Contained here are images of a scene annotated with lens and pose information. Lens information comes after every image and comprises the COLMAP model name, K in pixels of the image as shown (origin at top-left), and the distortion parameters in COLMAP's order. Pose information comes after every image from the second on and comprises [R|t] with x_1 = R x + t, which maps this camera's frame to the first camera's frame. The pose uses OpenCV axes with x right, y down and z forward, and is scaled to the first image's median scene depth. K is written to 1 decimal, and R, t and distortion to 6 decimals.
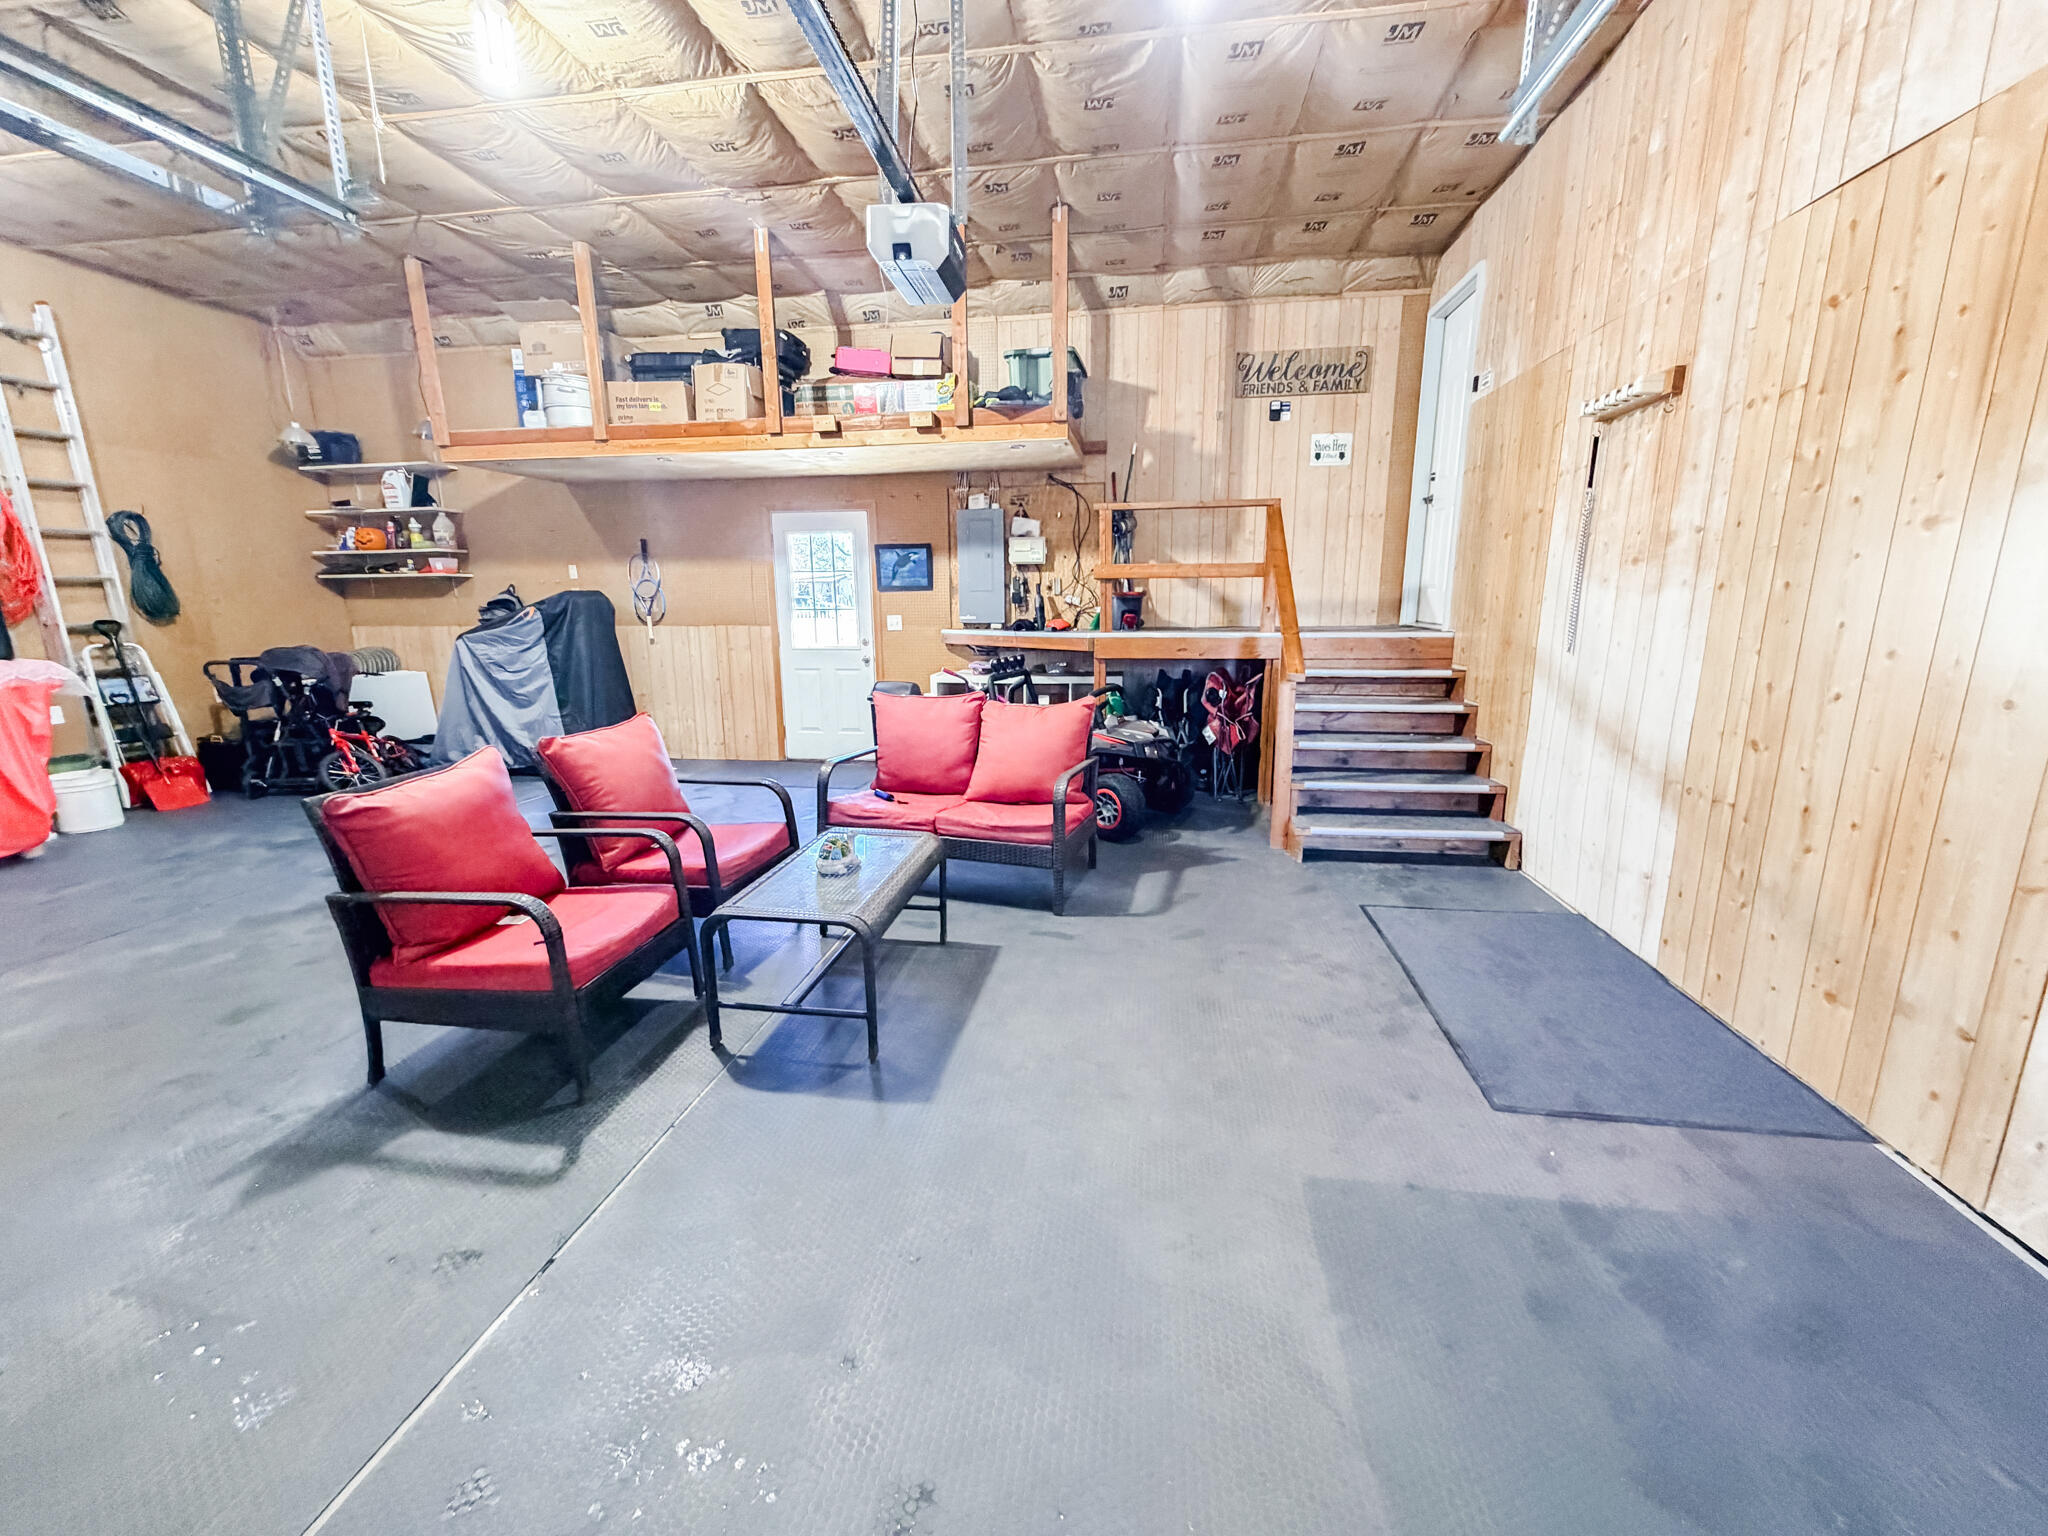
lens RADIAL K [[815.6, 0, 1019.6], [0, 815.6, 770.5], [0, 0, 1]] dist [0.000299, -0.000039]
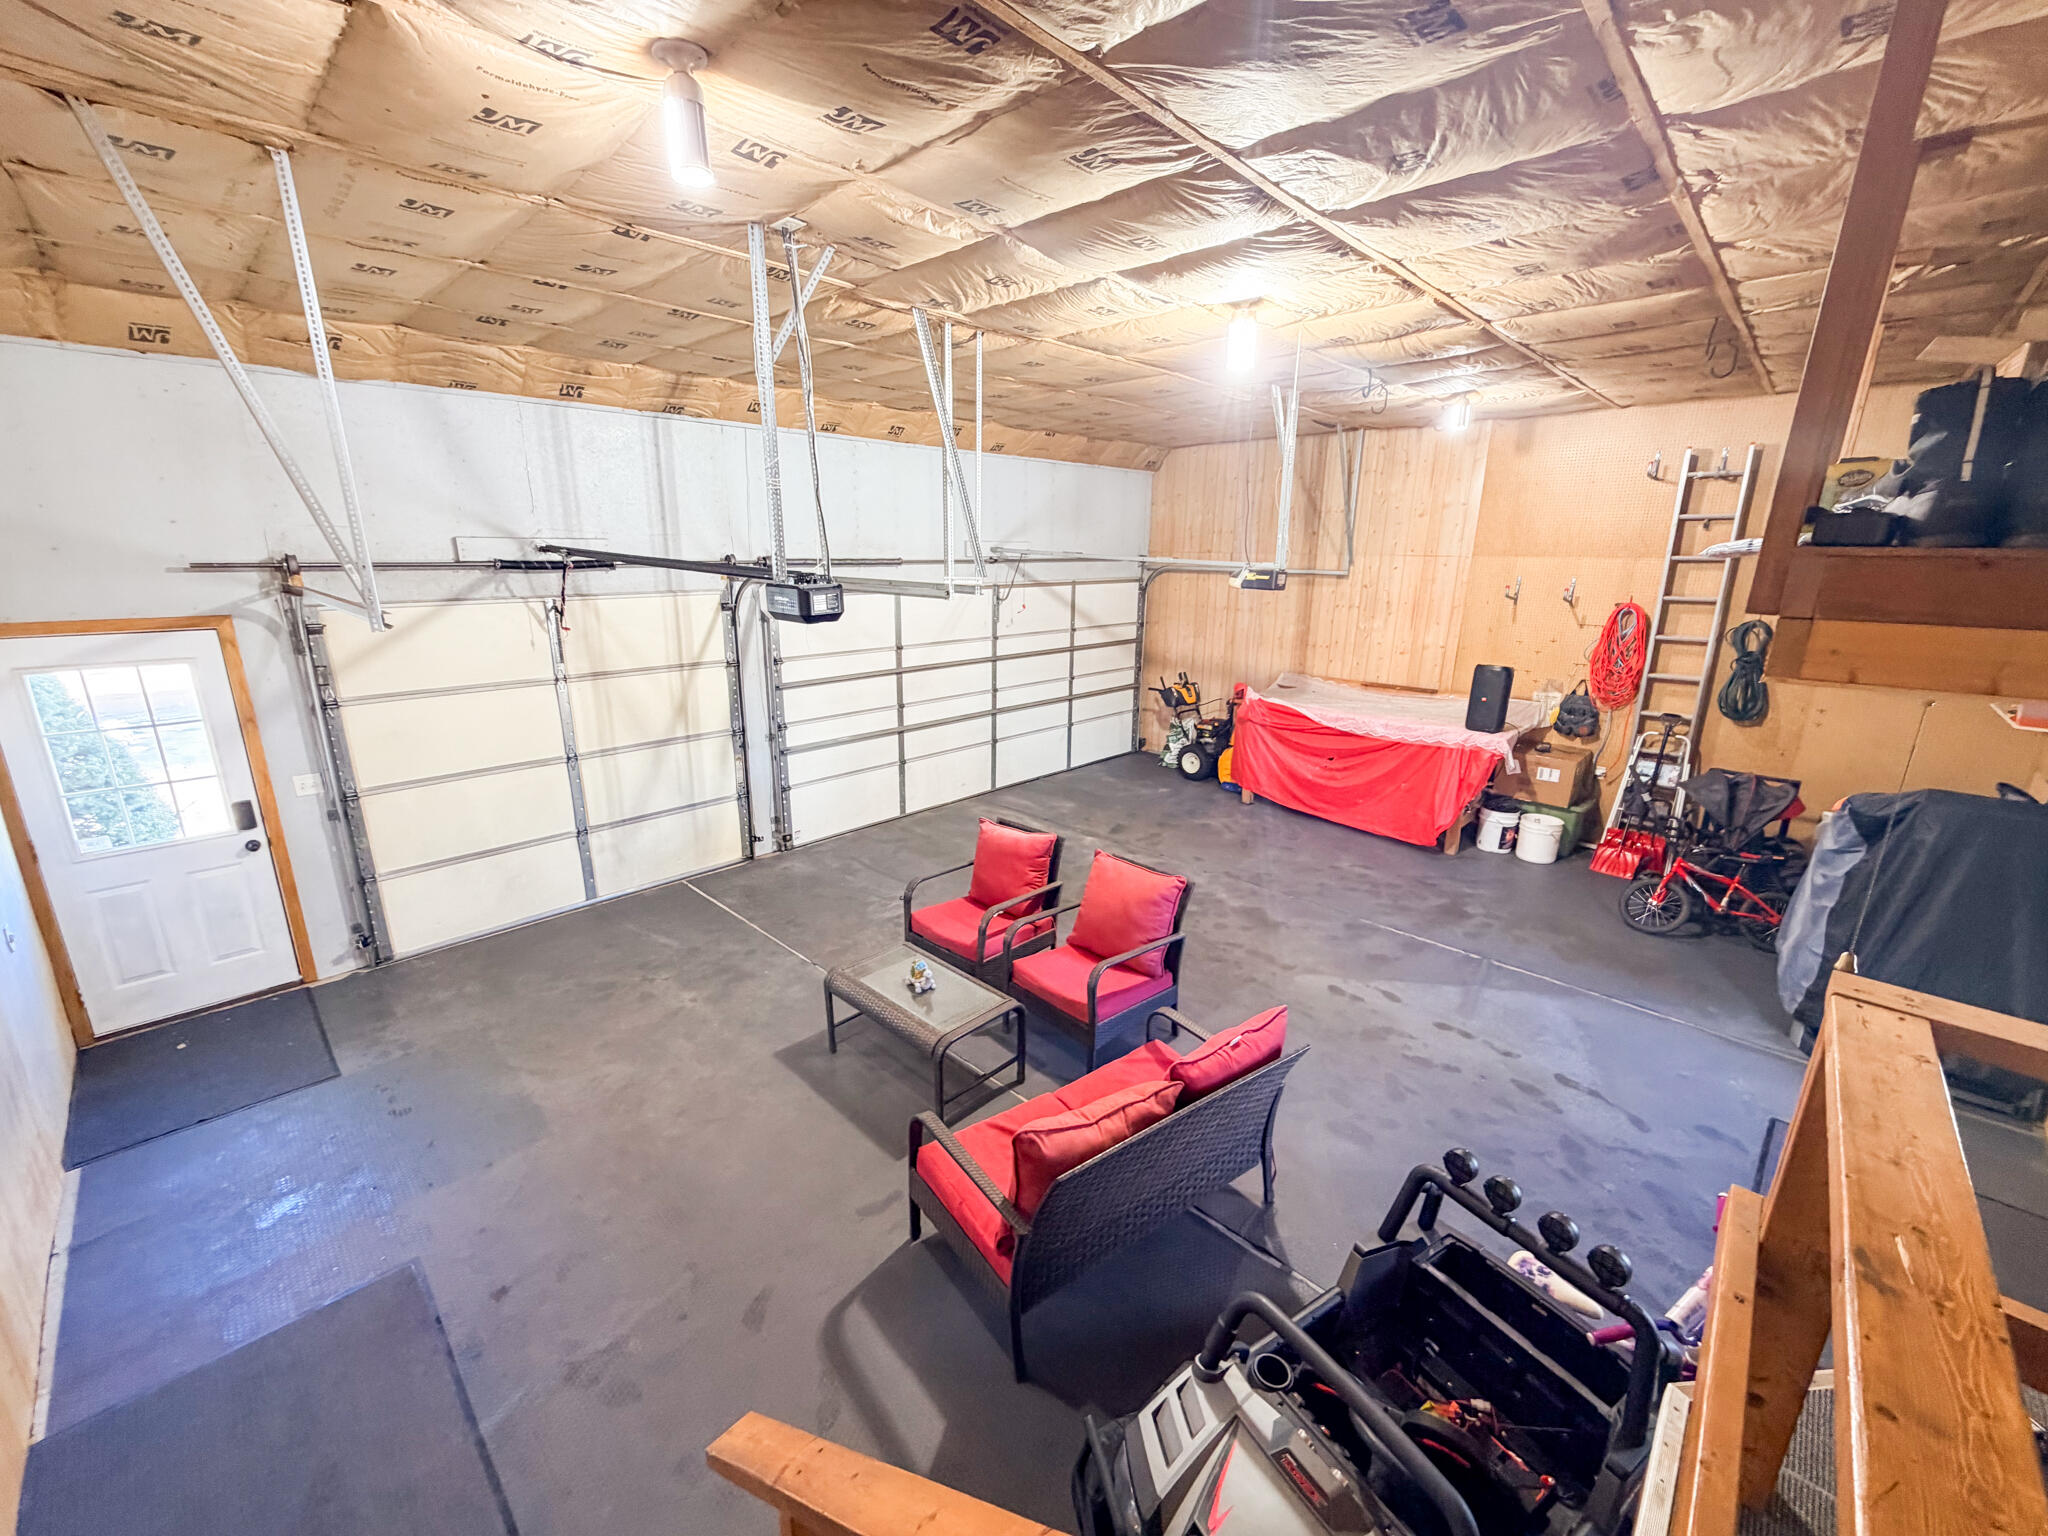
lens RADIAL K [[815.6, 0, 1015.3], [0, 815.6, 765.8], [0, 0, 1]] dist [0.000299, -0.000039]
pose [[-0.583623, 0.211132, -0.784097, 0.370007], [-0.175726, 0.909887, 0.375801, -0.407027], [0.792783, 0.357112, -0.493929, 0.895660]]
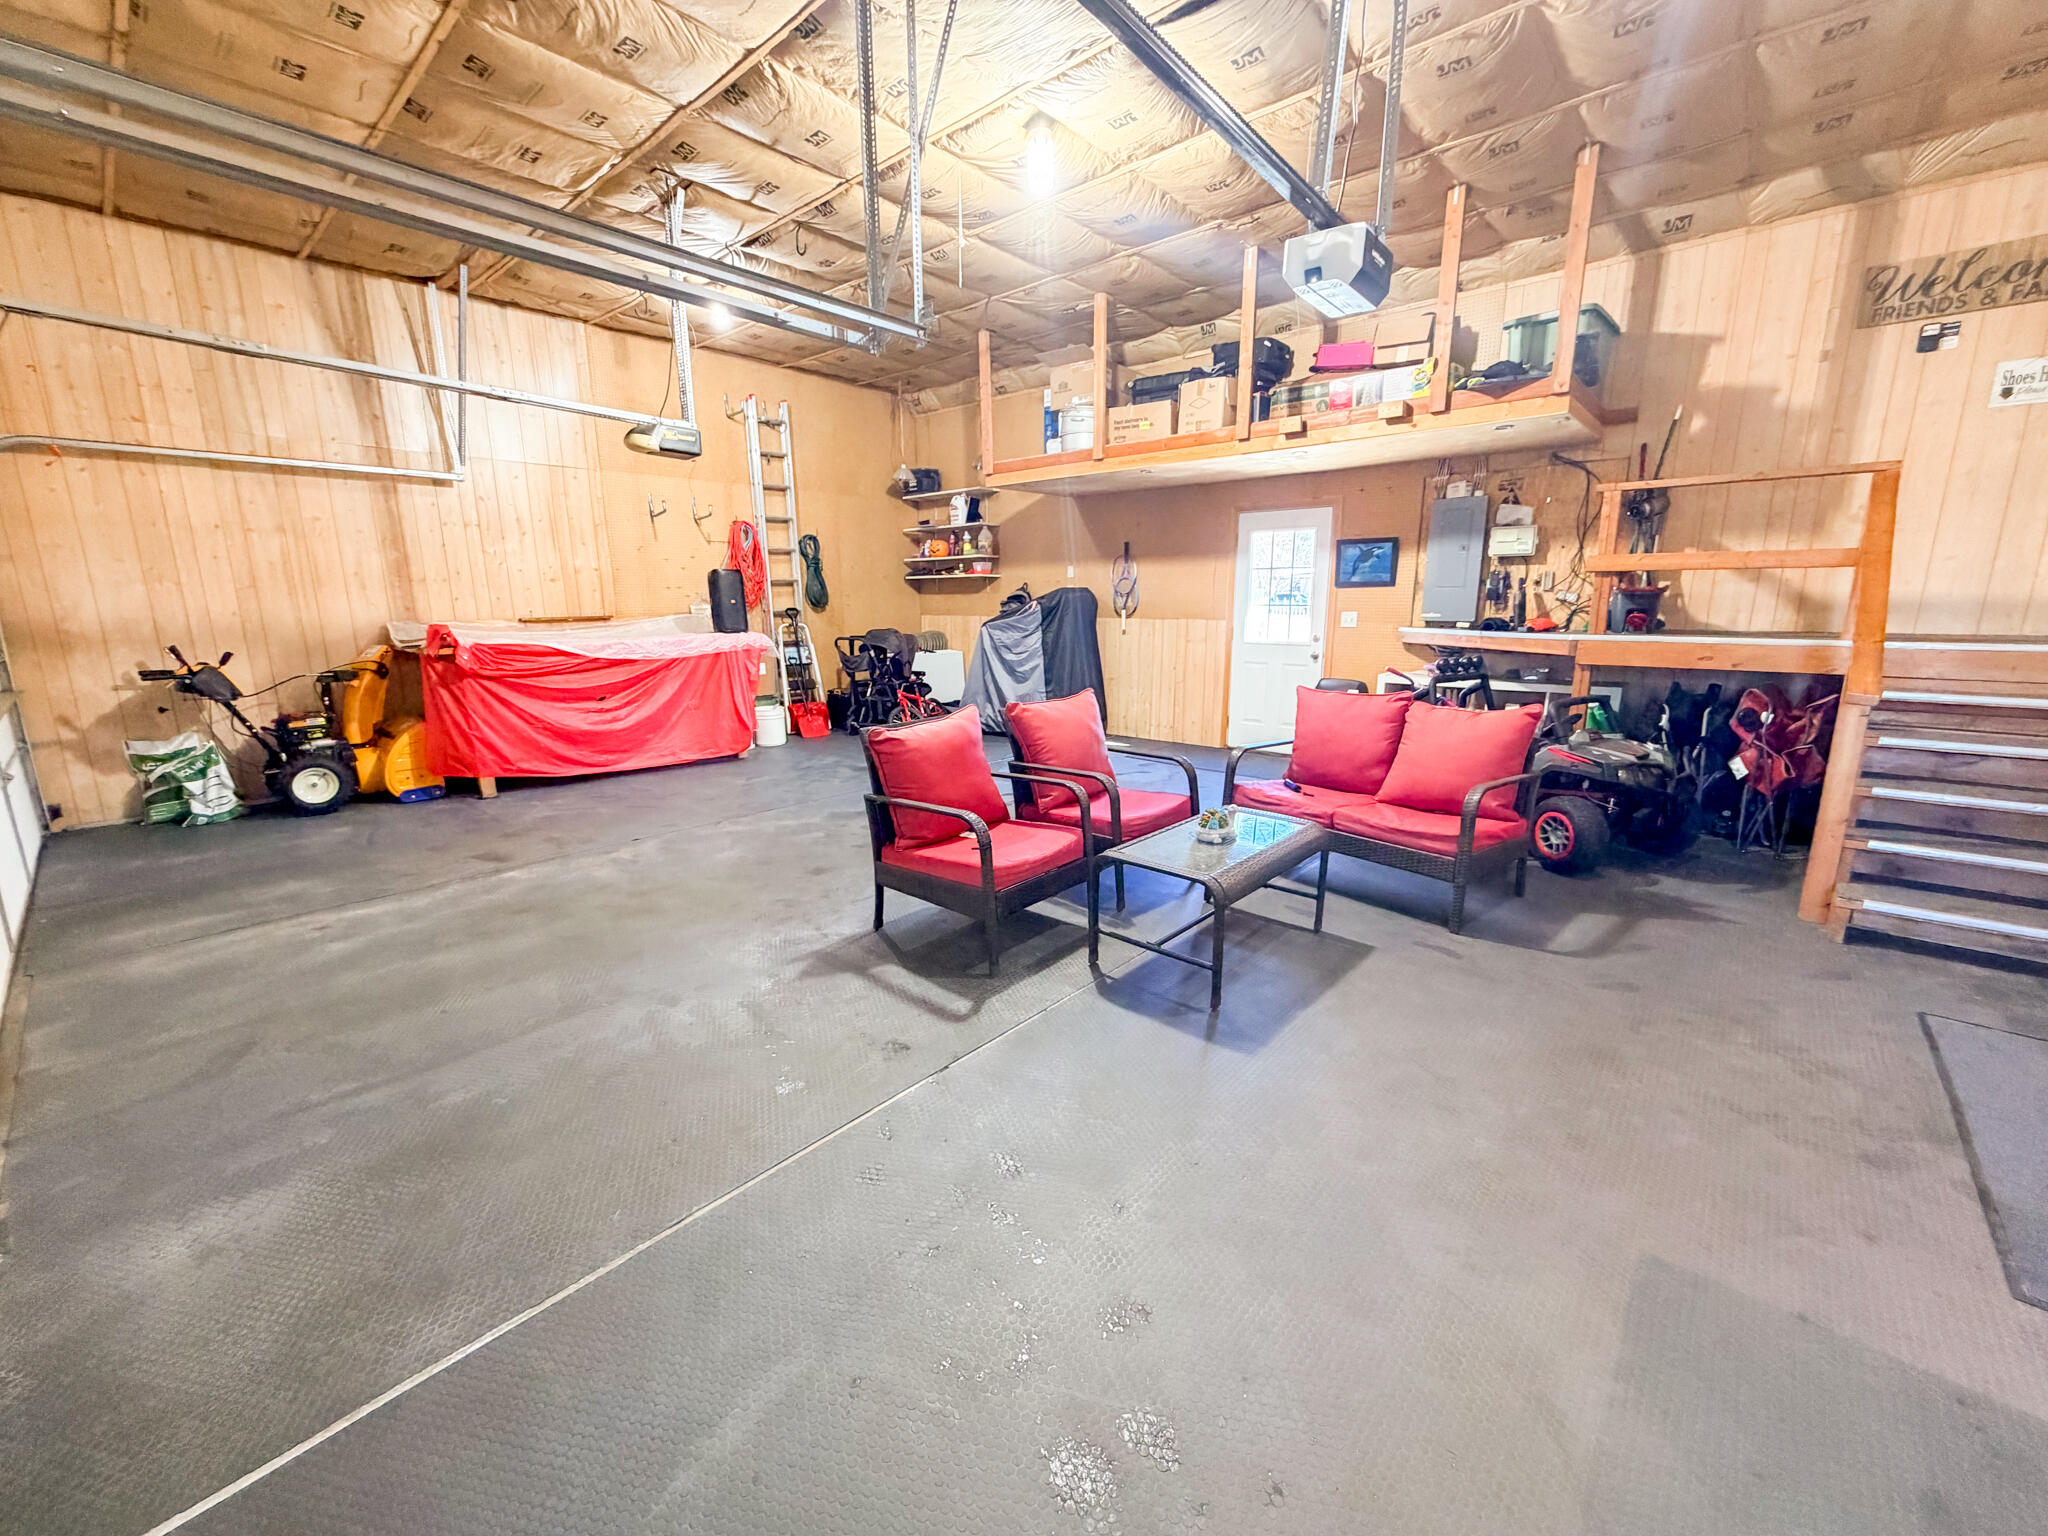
lens RADIAL K [[815.6, 0, 1018.7], [0, 815.6, 771.2], [0, 0, 1]] dist [0.000299, -0.000039]
pose [[0.838631, 0.116934, -0.532000, 0.071169], [-0.114152, 0.992726, 0.038256, 0.009720], [0.532604, 0.028646, 0.845880, -0.043920]]
